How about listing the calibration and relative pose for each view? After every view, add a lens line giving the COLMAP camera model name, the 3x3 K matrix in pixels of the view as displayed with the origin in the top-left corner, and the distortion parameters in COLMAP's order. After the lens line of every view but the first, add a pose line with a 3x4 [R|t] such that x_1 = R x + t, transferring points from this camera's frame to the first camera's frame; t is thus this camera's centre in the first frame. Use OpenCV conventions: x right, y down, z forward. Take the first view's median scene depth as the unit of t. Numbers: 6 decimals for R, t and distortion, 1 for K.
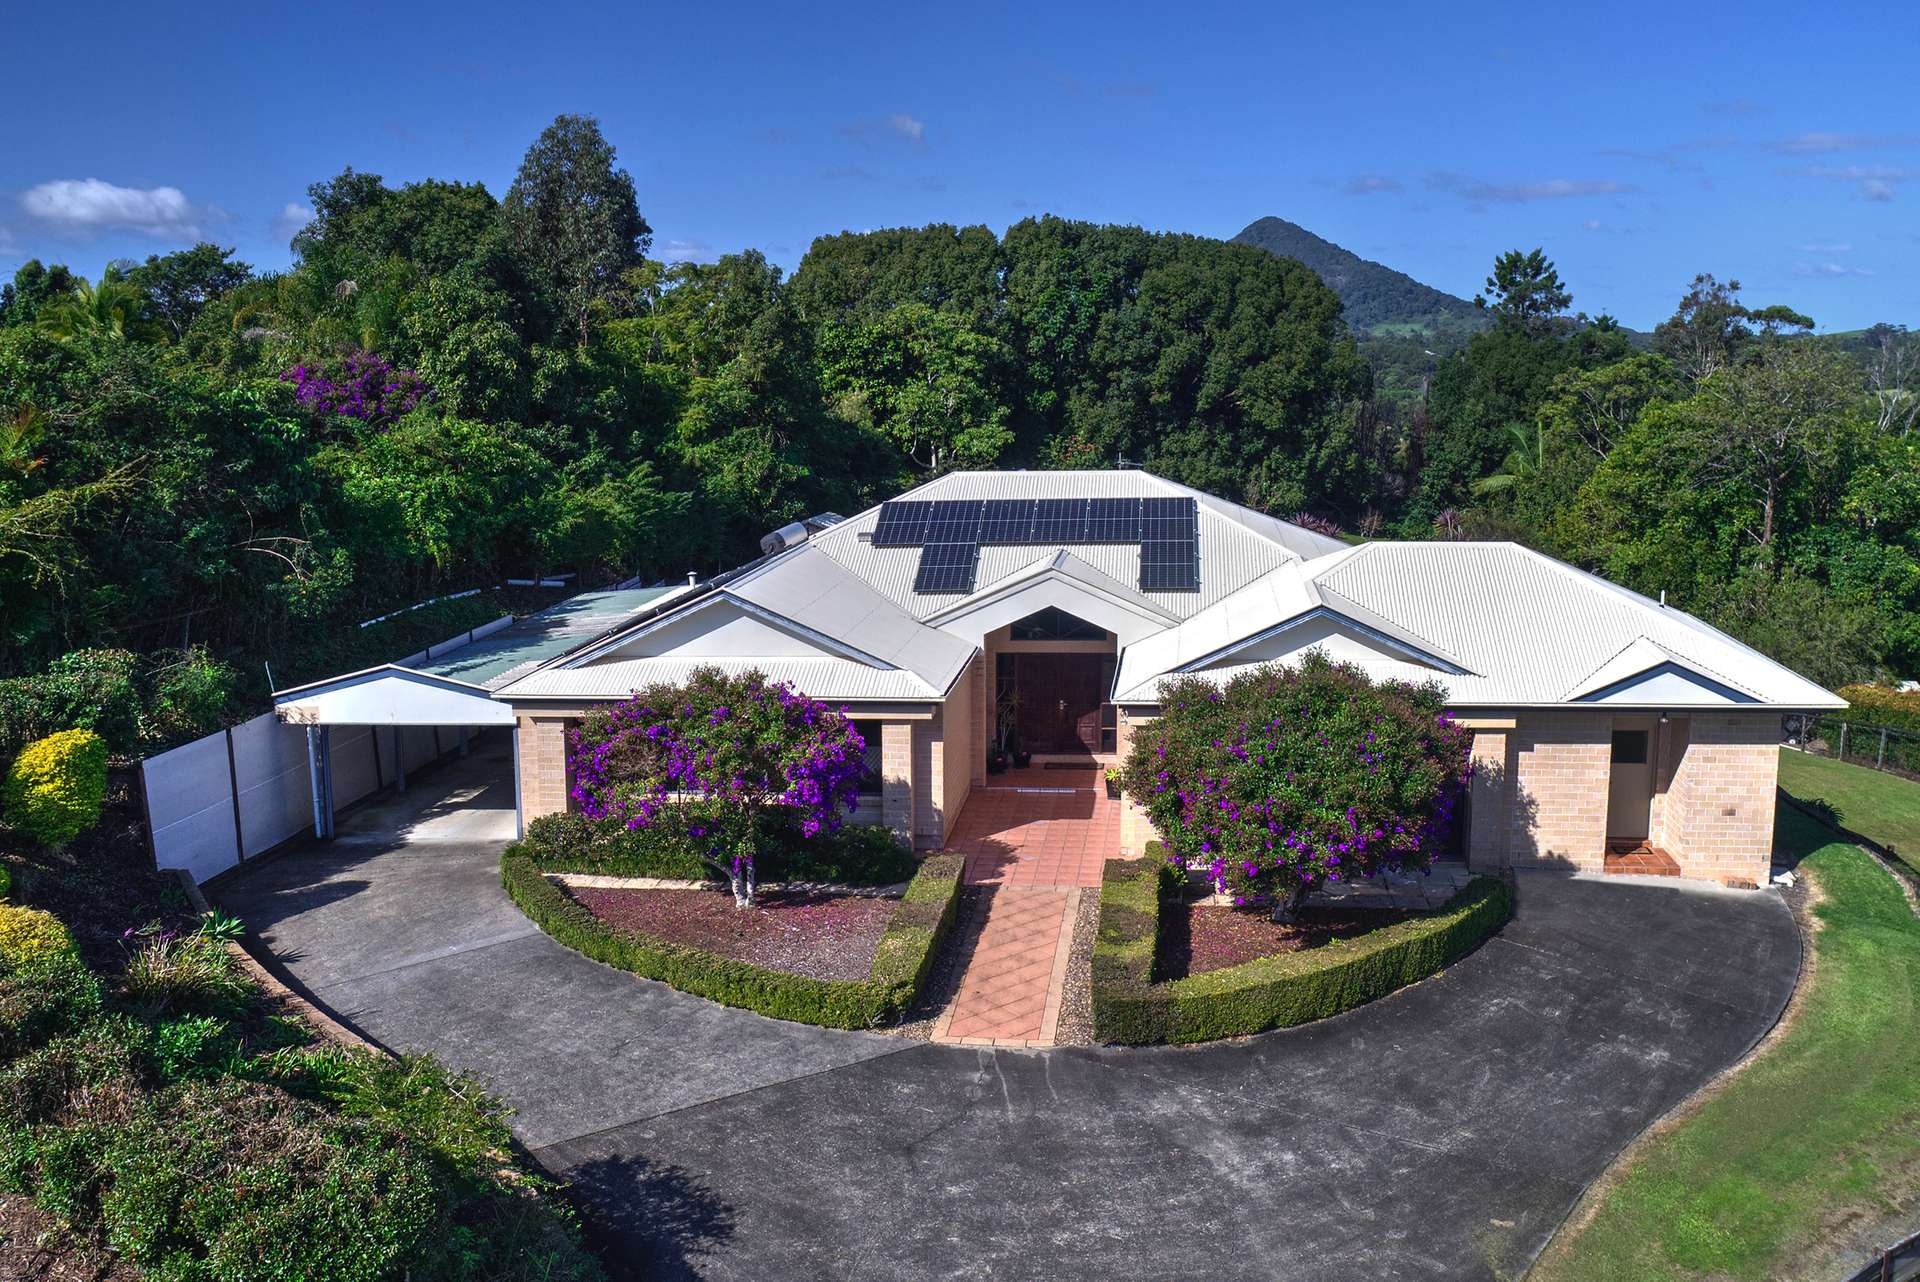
lens RADIAL K [[1552.9, 0, 960.0], [0, 1552.9, 641.0], [0, 0, 1]] dist [-0.102105, 0.060773]
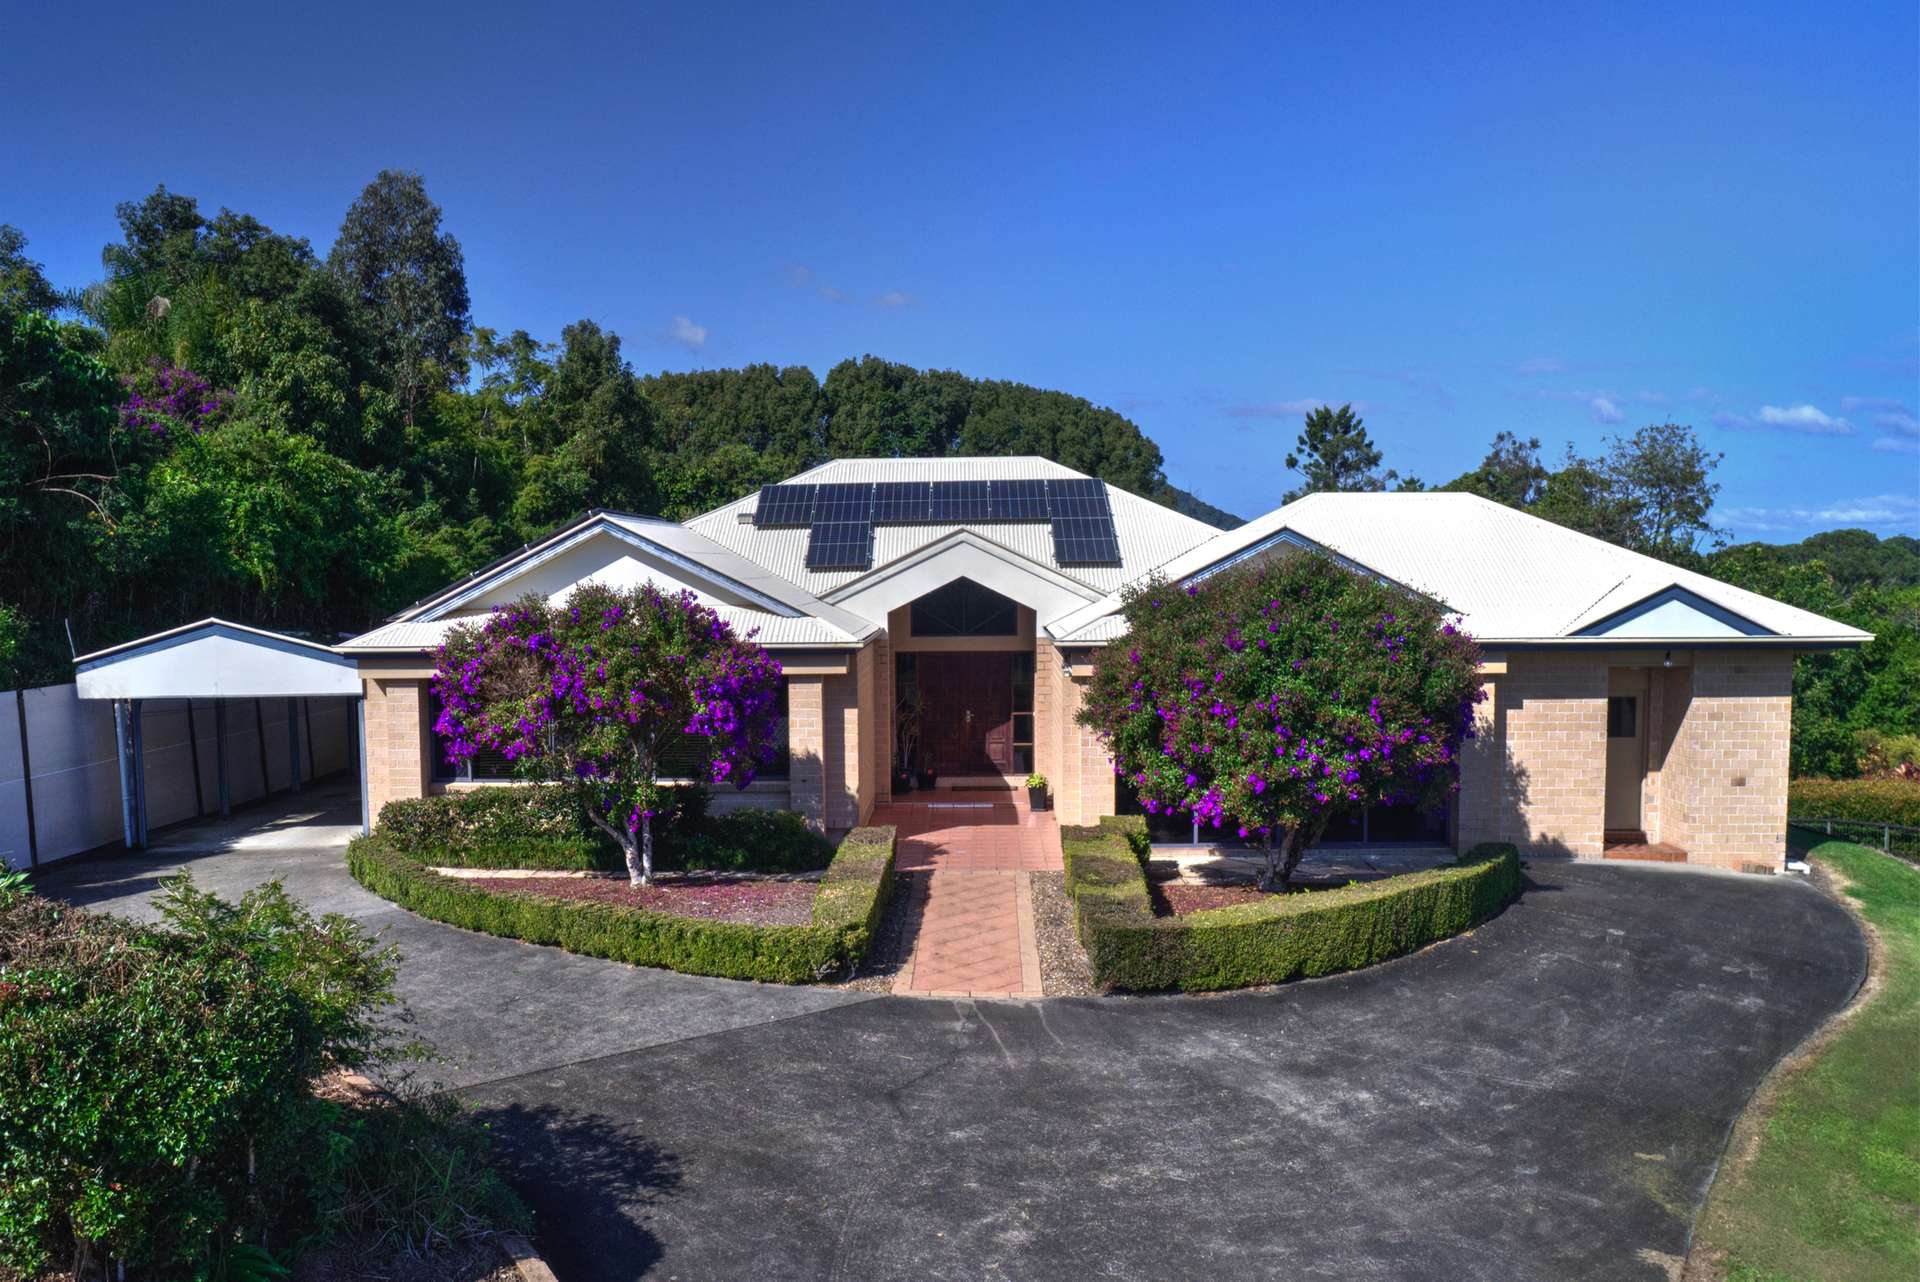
lens RADIAL K [[1593.3, 0, 797.0], [0, 1593.3, 634.6], [0, 0, 1]] dist [-0.104351, 0.060117]
pose [[0.999008, -0.043766, 0.008229, -0.054661], [0.044410, 0.992787, -0.111360, 0.132284], [-0.003295, 0.111615, 0.993746, 0.129992]]
